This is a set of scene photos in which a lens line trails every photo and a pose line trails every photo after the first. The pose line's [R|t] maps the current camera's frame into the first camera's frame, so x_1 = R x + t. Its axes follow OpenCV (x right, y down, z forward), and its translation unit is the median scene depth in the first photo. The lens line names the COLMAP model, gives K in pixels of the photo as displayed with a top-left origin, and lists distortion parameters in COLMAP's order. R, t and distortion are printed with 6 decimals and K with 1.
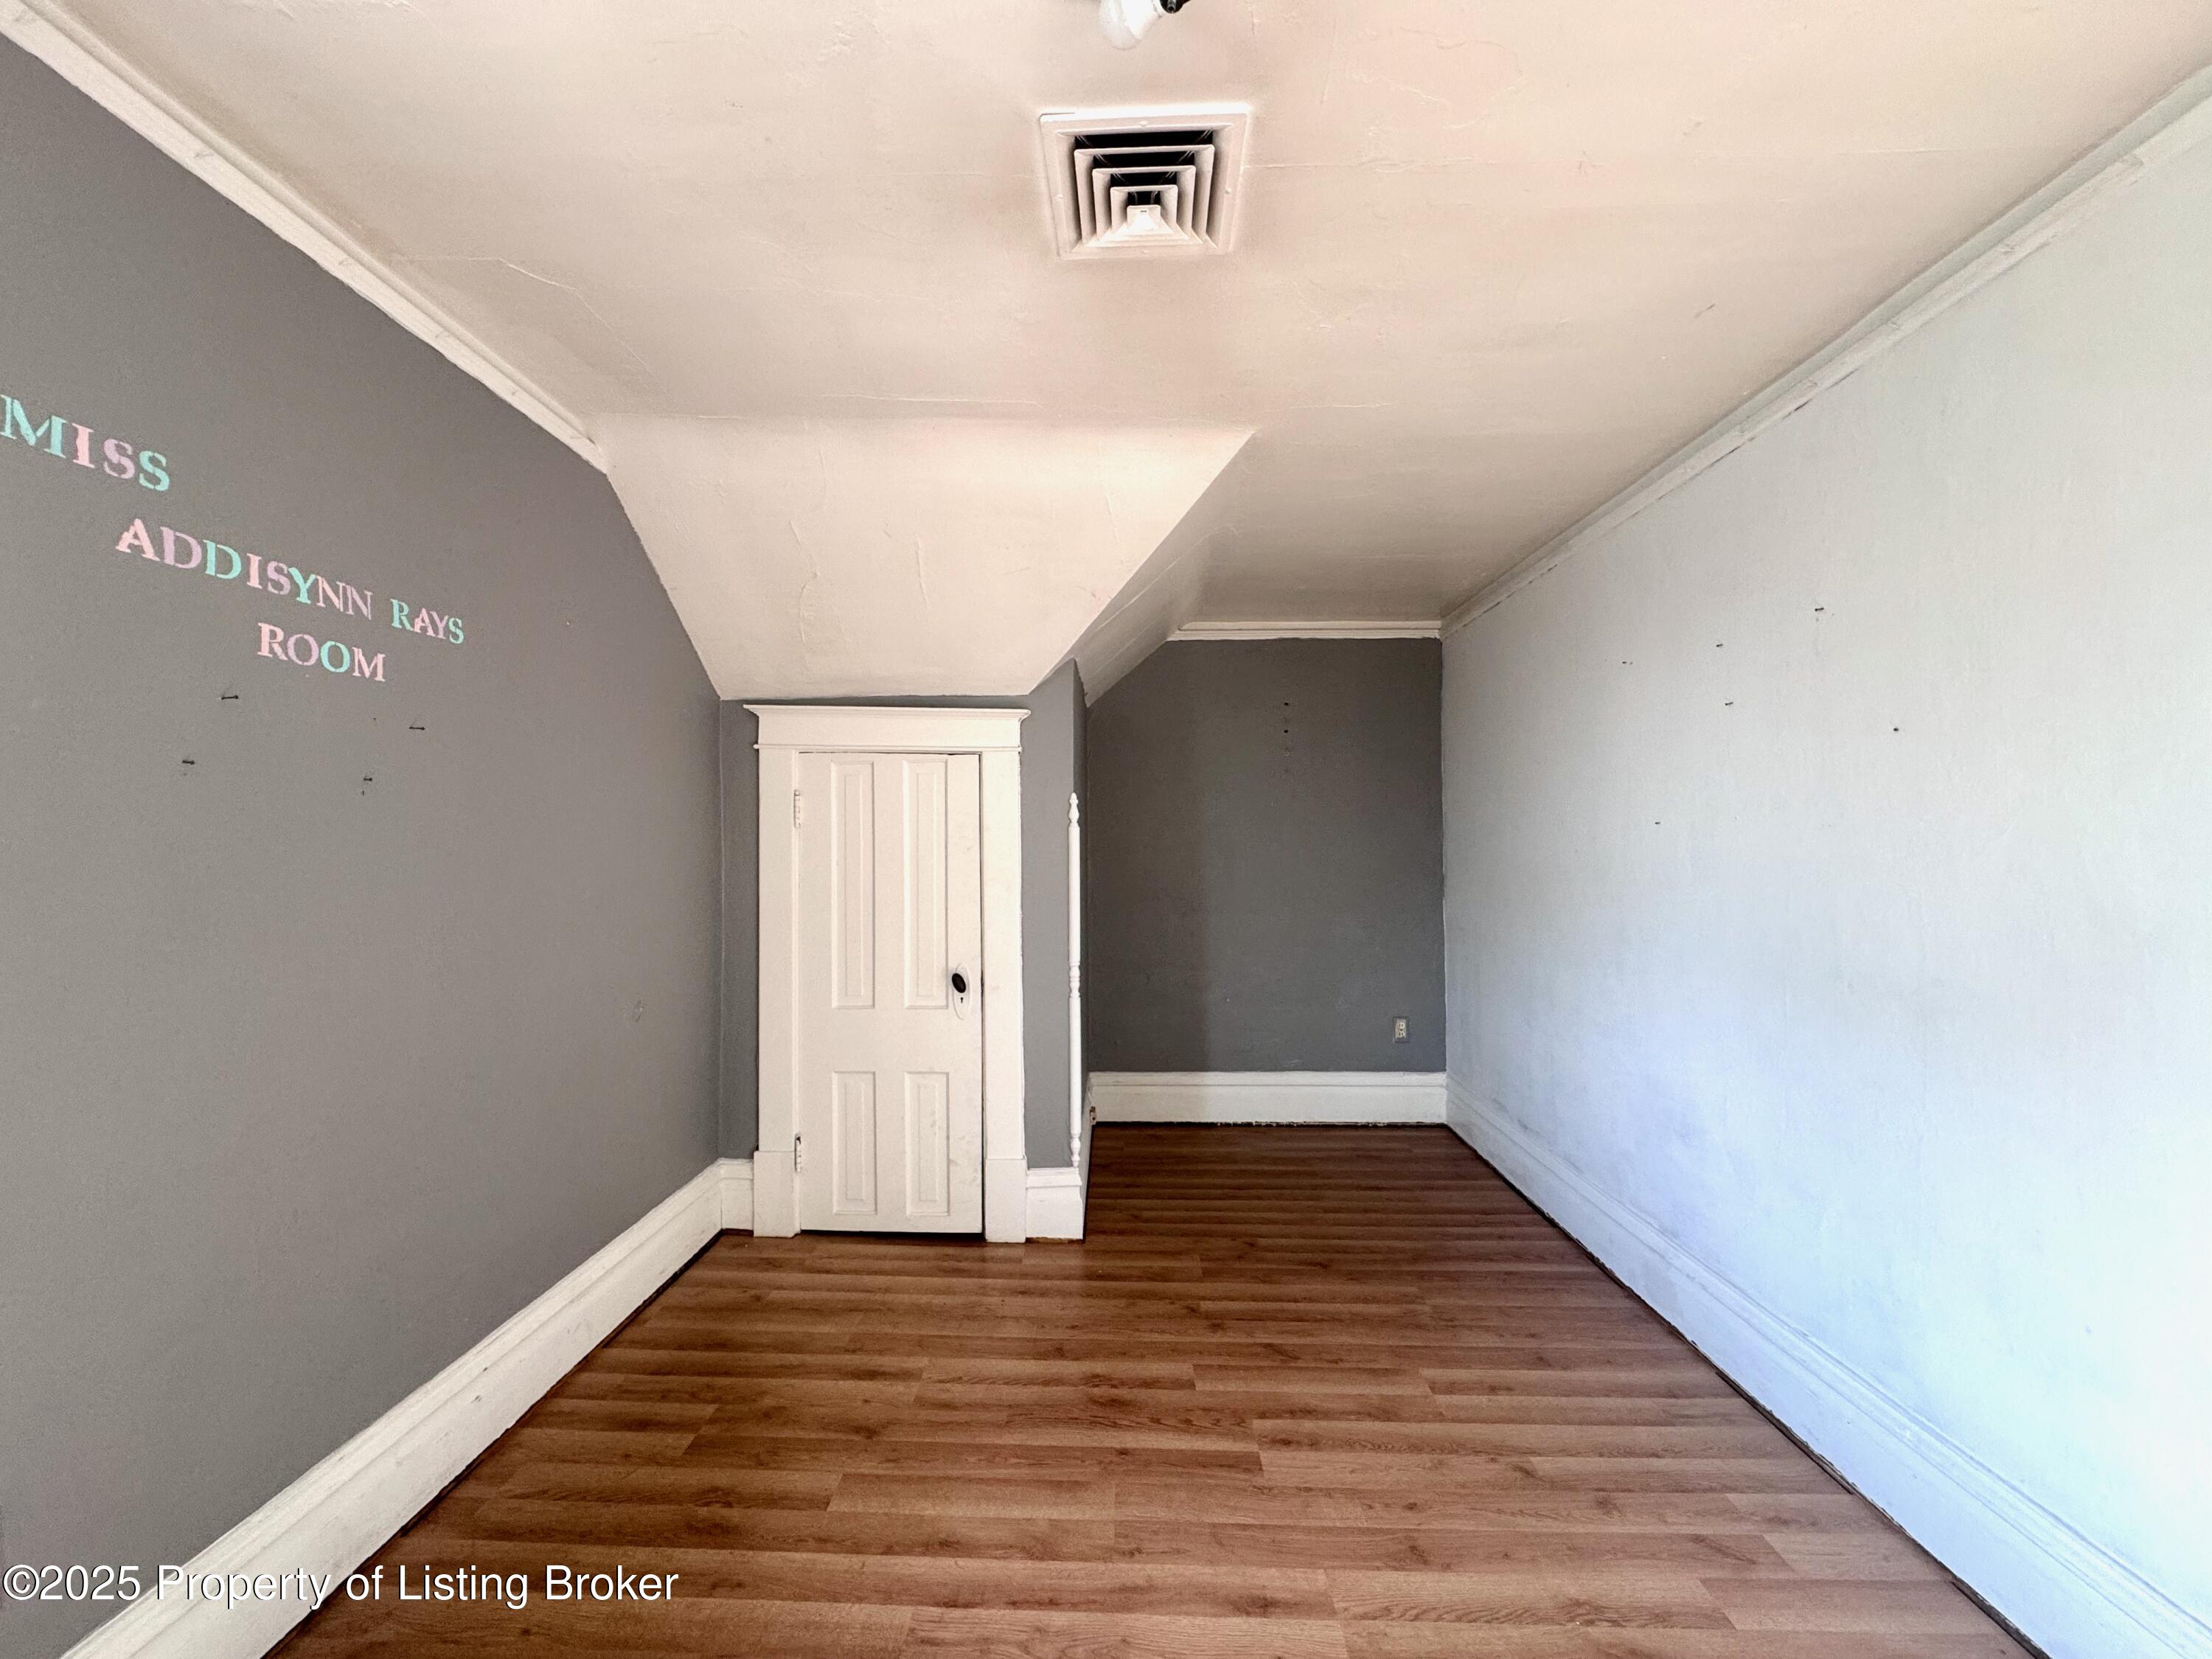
lens RADIAL K [[881.4, 0, 1101.9], [0, 881.4, 824.2], [0, 0, 1]] dist [-0.005139, 0.001321]
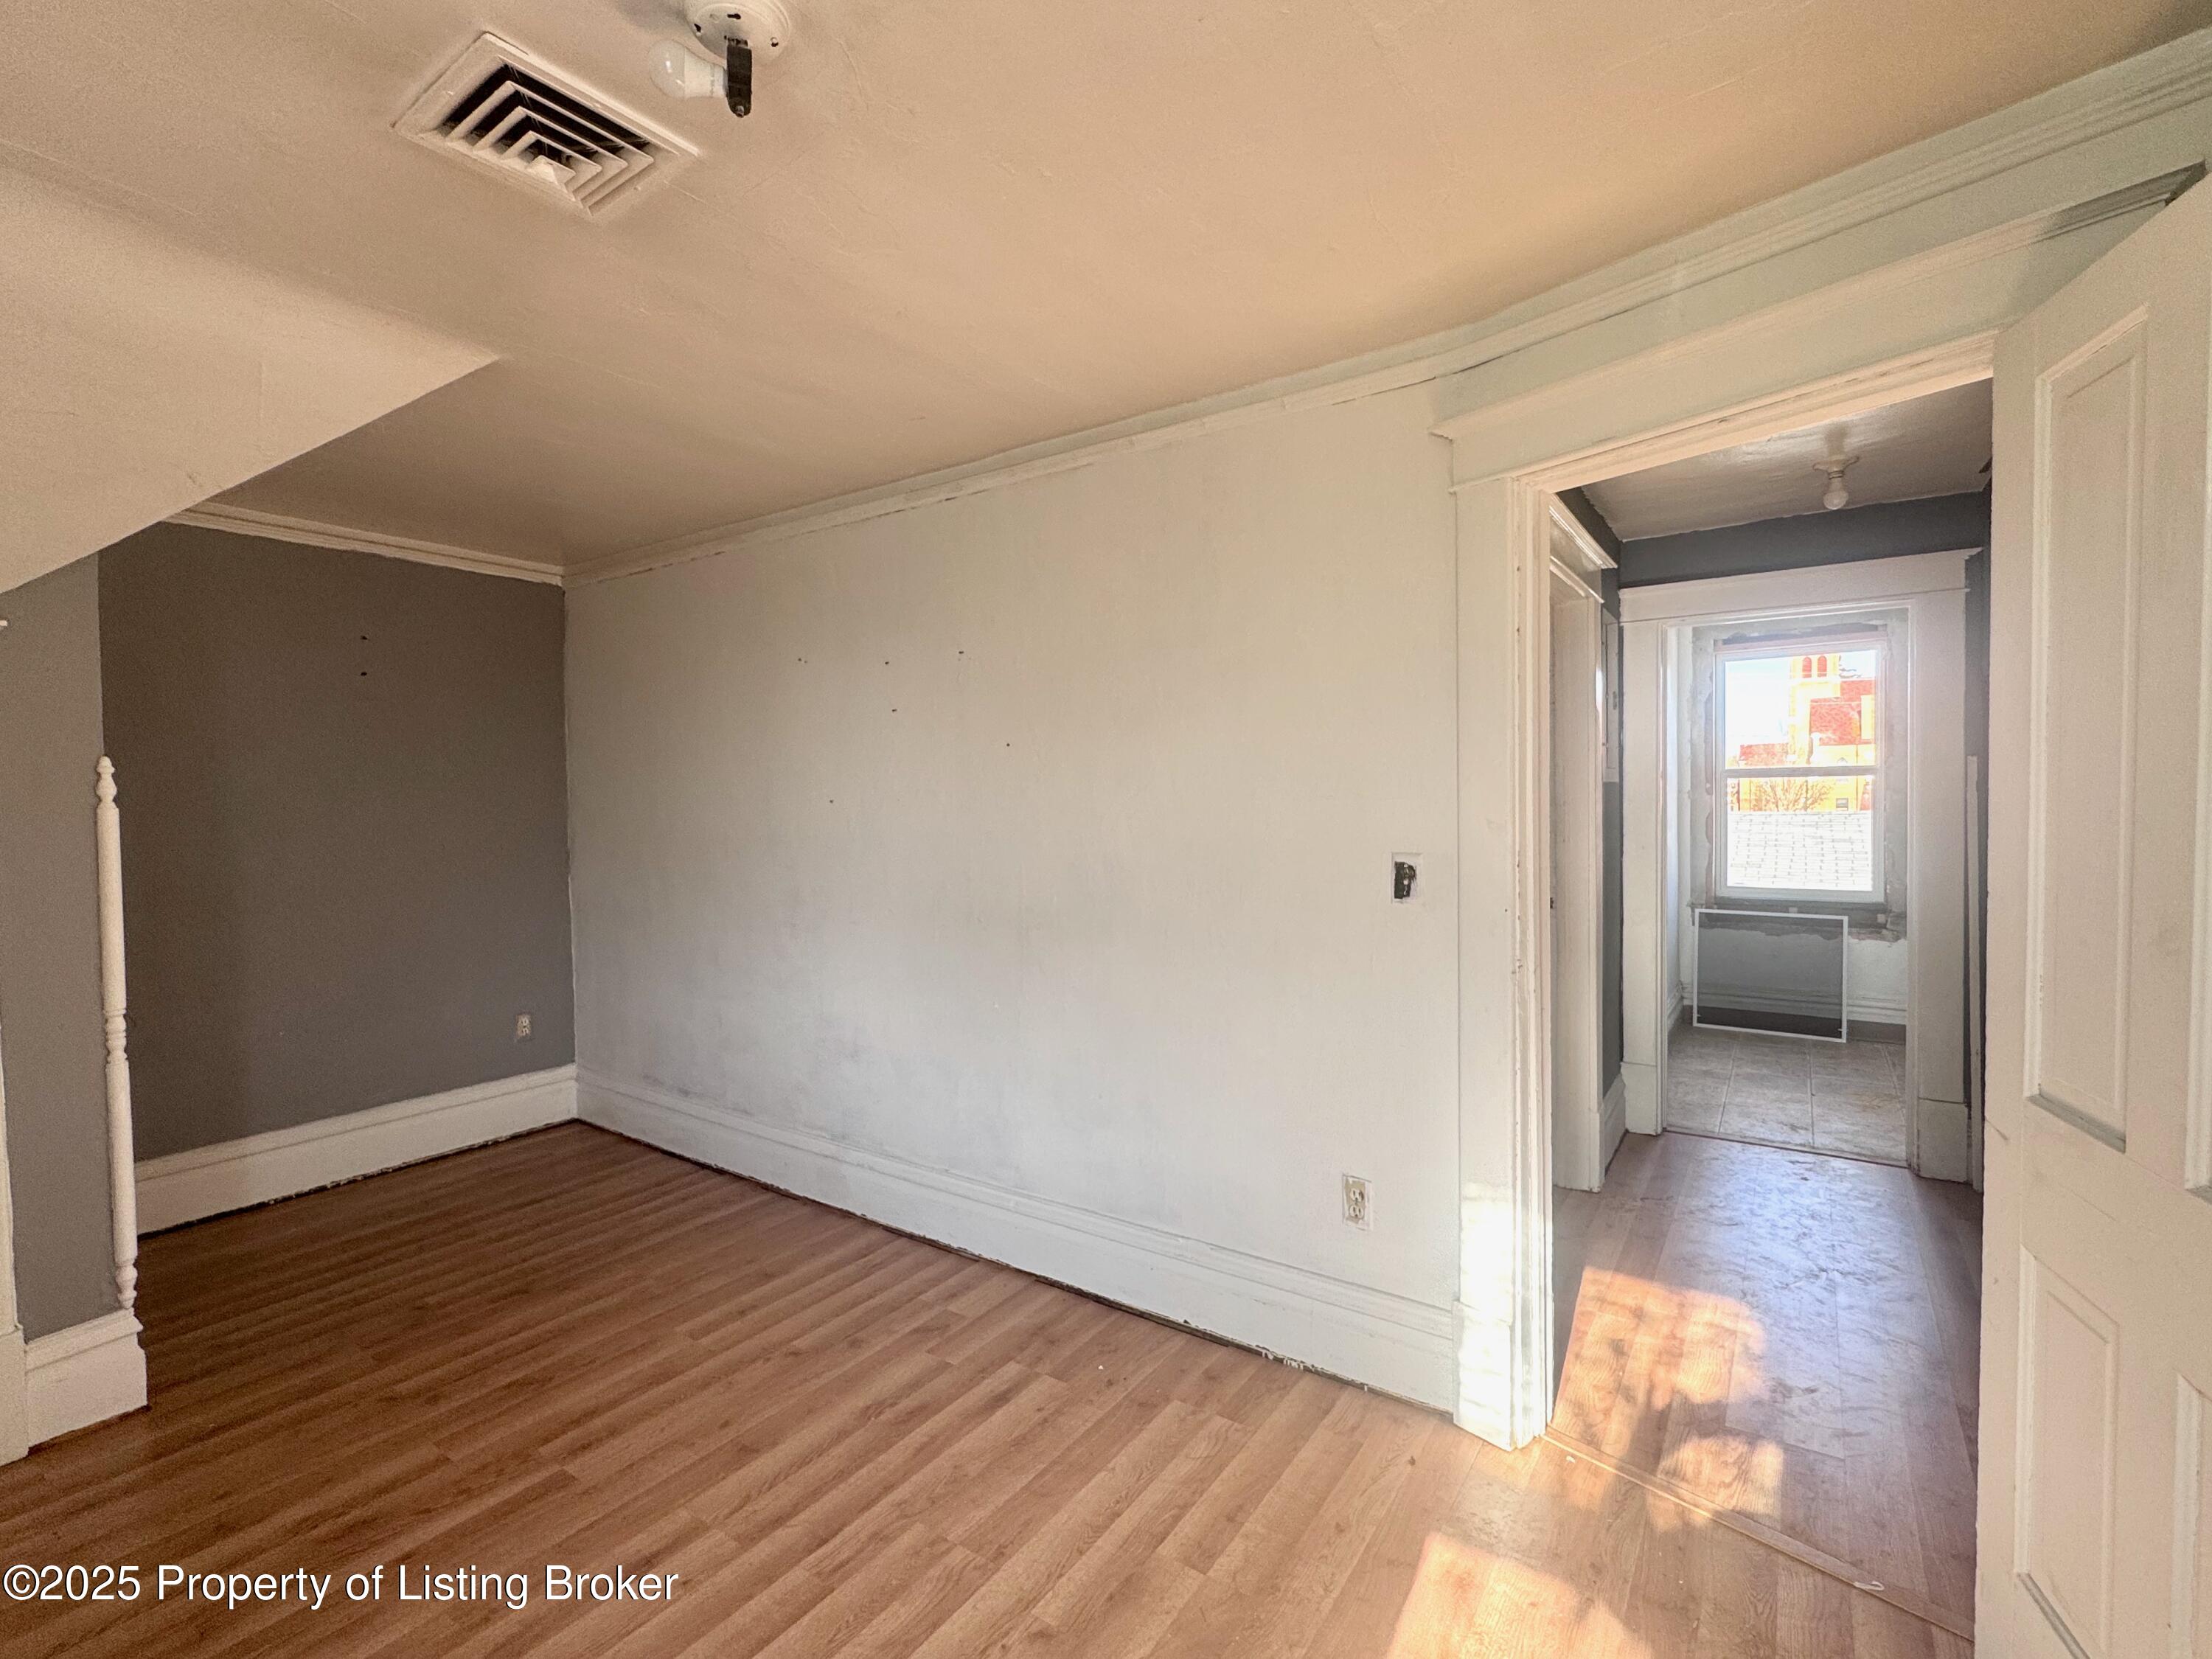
lens RADIAL K [[1011.3, 0, 1109.5], [0, 1011.3, 825.8], [0, 0, 1]] dist [-0.004464, 0.000610]
pose [[0.539158, -0.028614, 0.841719, -0.330610], [-0.013294, 0.999009, 0.042476, -0.032473], [-0.842100, -0.034091, 0.538243, -0.055822]]
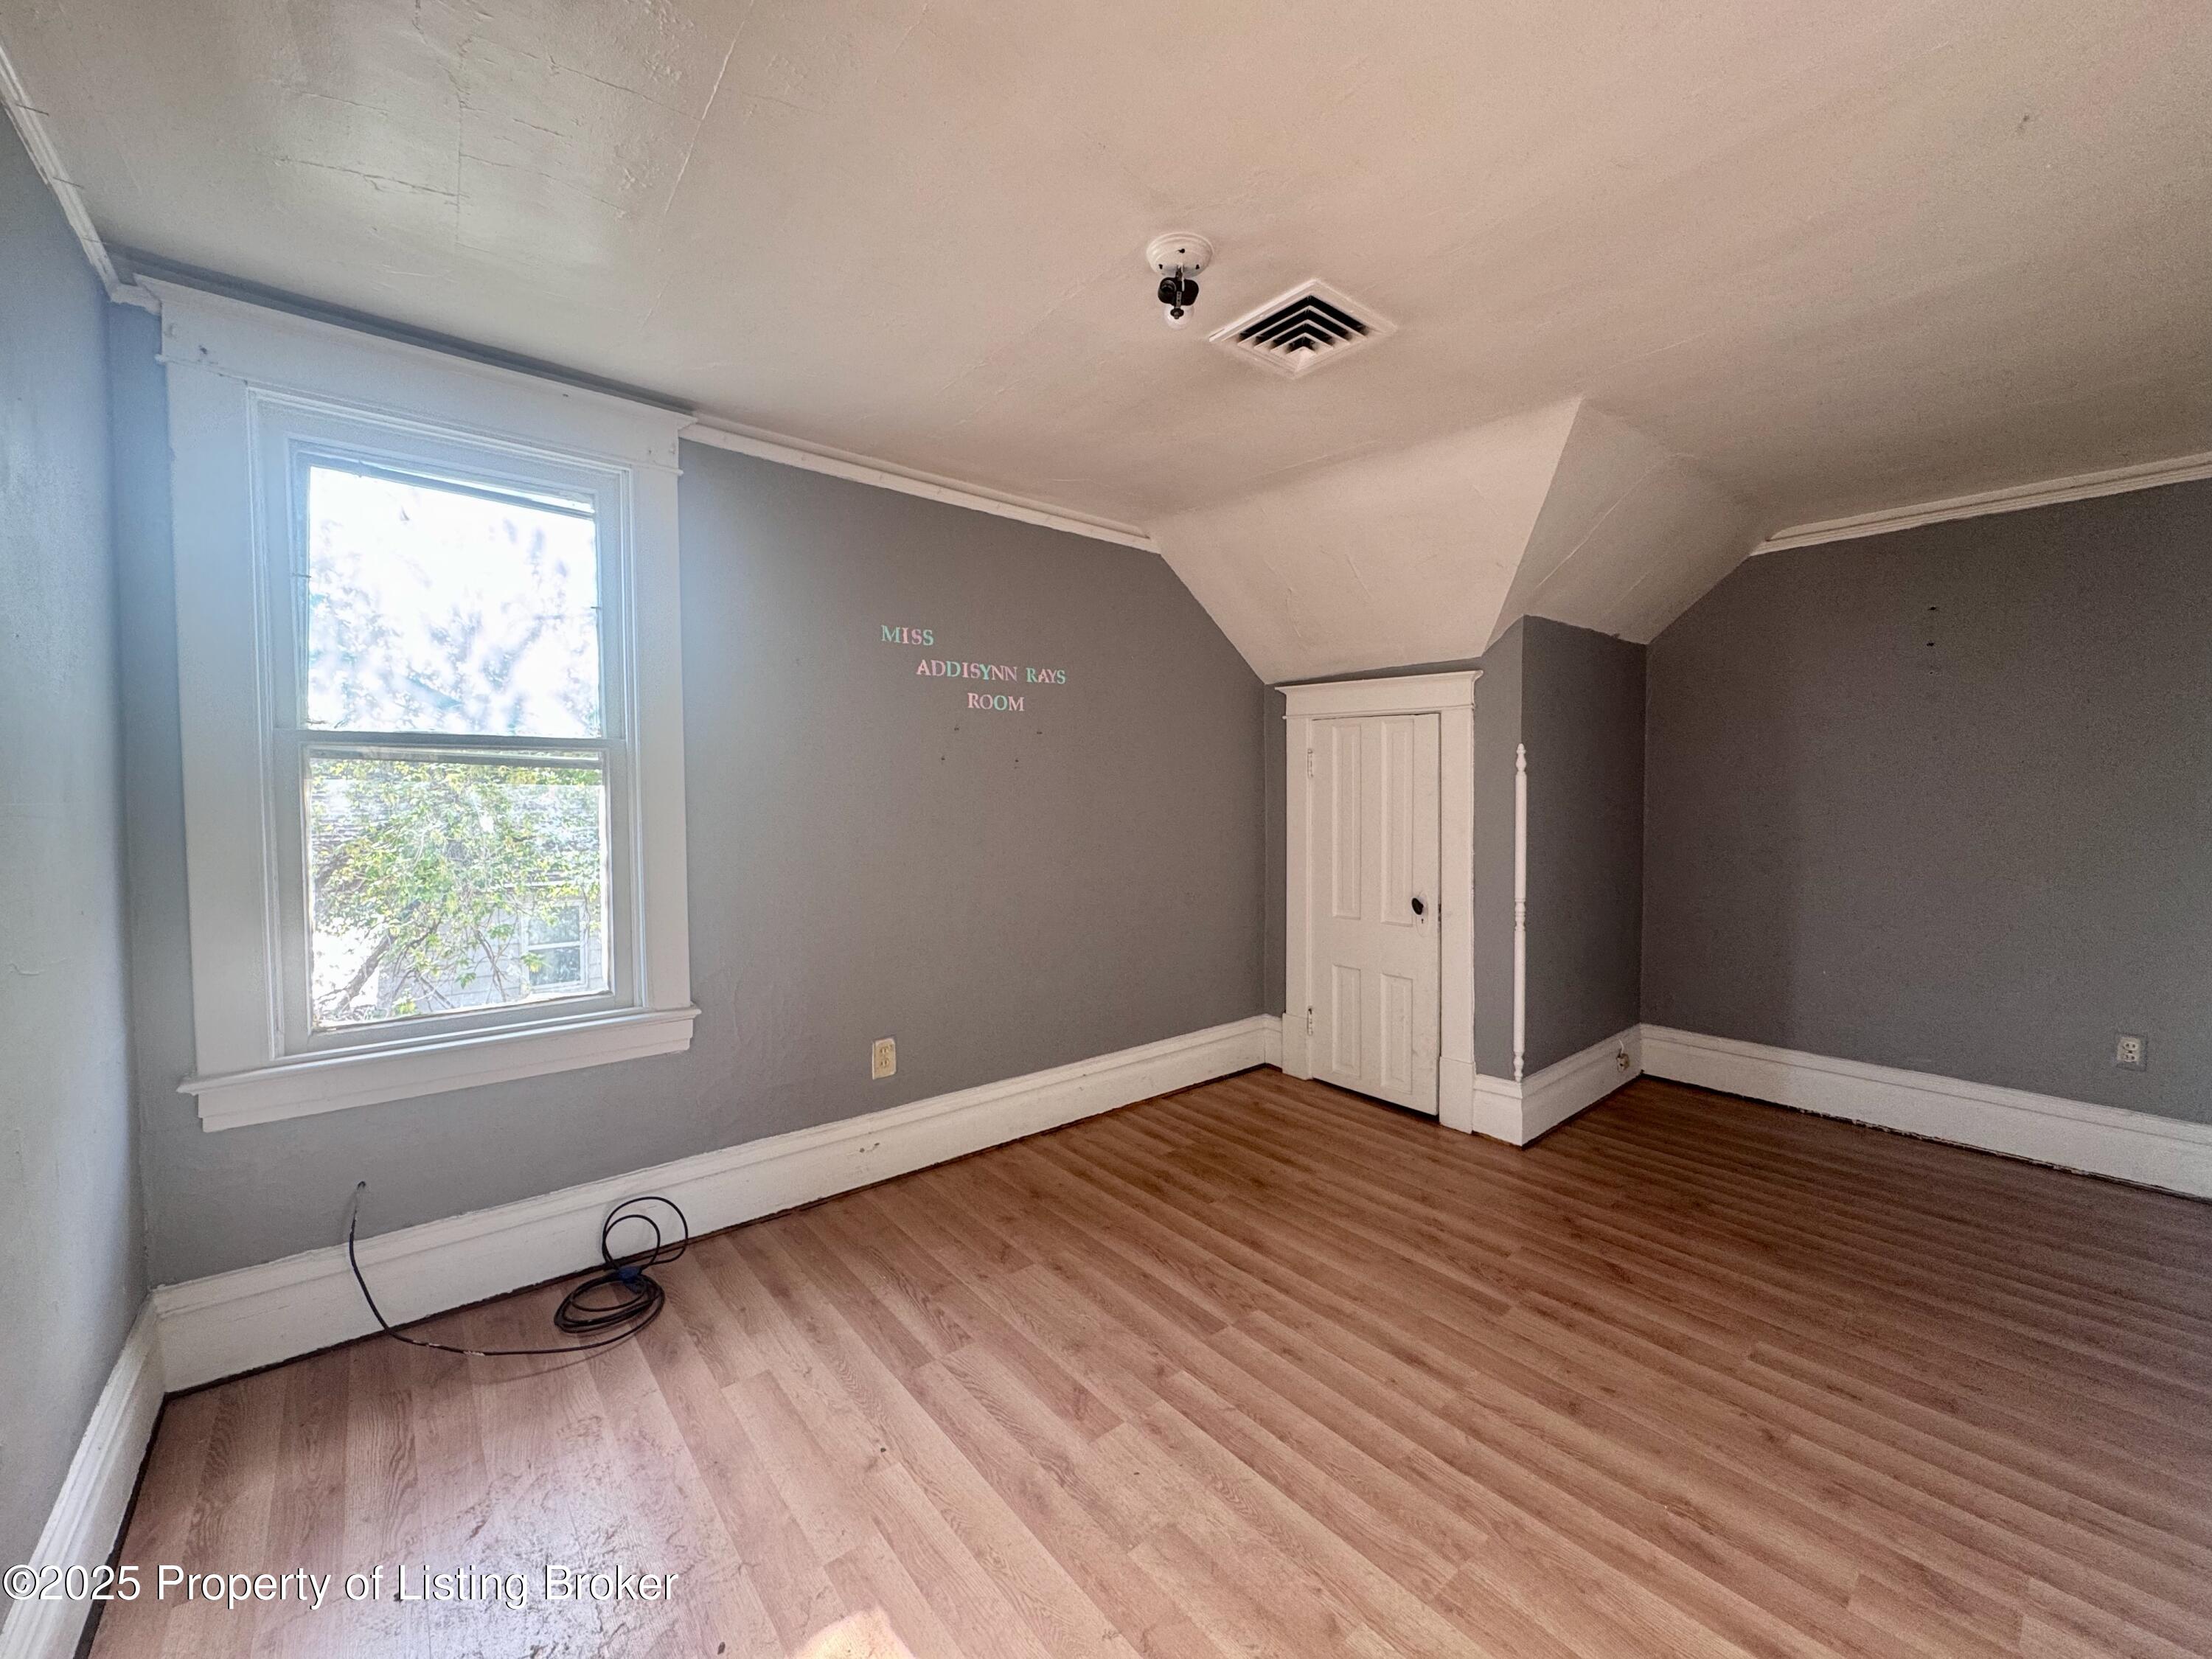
lens RADIAL K [[881.4, 0, 1097.4], [0, 881.4, 825.6], [0, 0, 1]] dist [-0.005139, 0.001321]
pose [[0.656320, 0.033072, -0.753758, 0.557841], [0.021290, 0.997829, 0.062319, -0.016567], [0.754183, -0.056949, 0.654191, -0.133341]]
